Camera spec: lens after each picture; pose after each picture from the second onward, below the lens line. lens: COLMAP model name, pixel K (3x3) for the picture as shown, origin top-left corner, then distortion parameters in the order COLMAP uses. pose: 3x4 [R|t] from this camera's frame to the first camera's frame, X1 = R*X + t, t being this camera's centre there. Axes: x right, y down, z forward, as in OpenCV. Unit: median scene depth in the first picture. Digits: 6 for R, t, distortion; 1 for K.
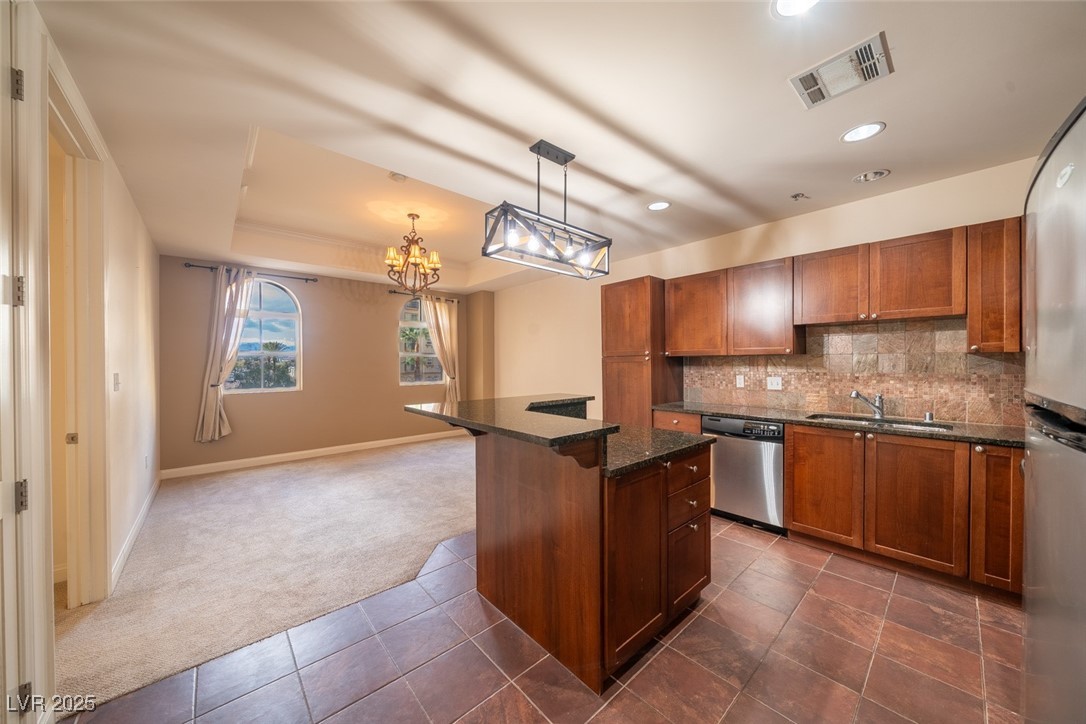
lens RADIAL K [[373.4, 0, 546.0], [0, 373.4, 355.8], [0, 0, 1]] dist [-0.001172, -0.000183]
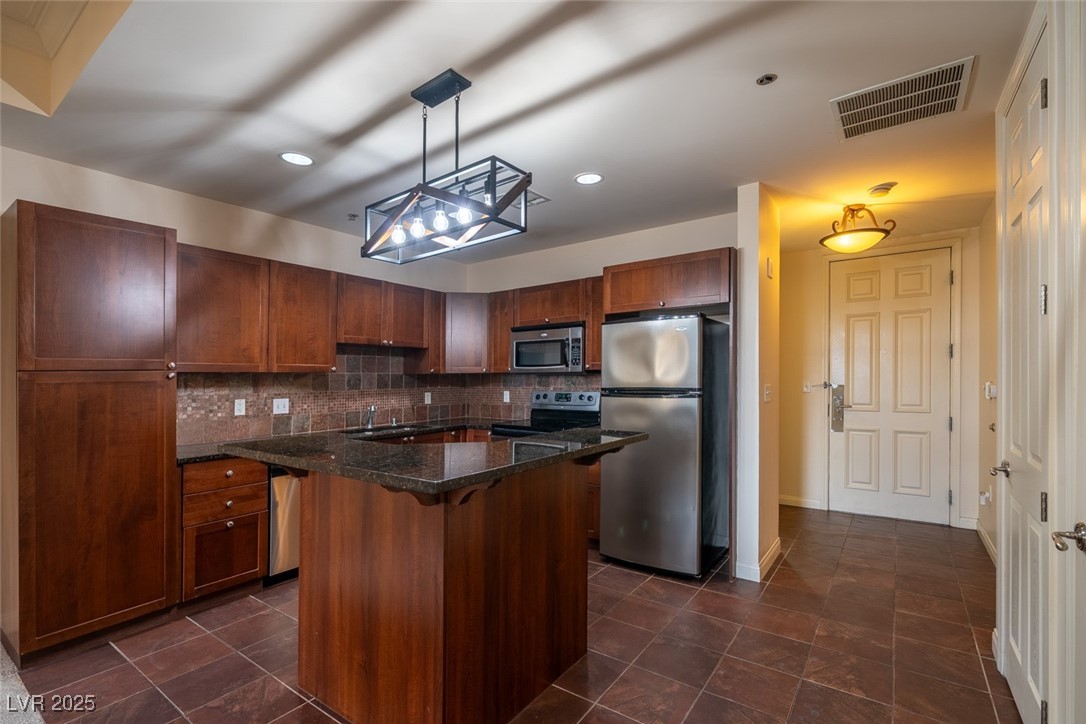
lens RADIAL K [[491.2, 0, 547.9], [0, 491.2, 372.6], [0, 0, 1]] dist [0.000922, 0.001005]
pose [[-0.220003, 0.017298, 0.975346, -0.604743], [-0.006042, 0.999799, -0.019094, 0.014474], [-0.975481, -0.010094, -0.219854, 0.639940]]
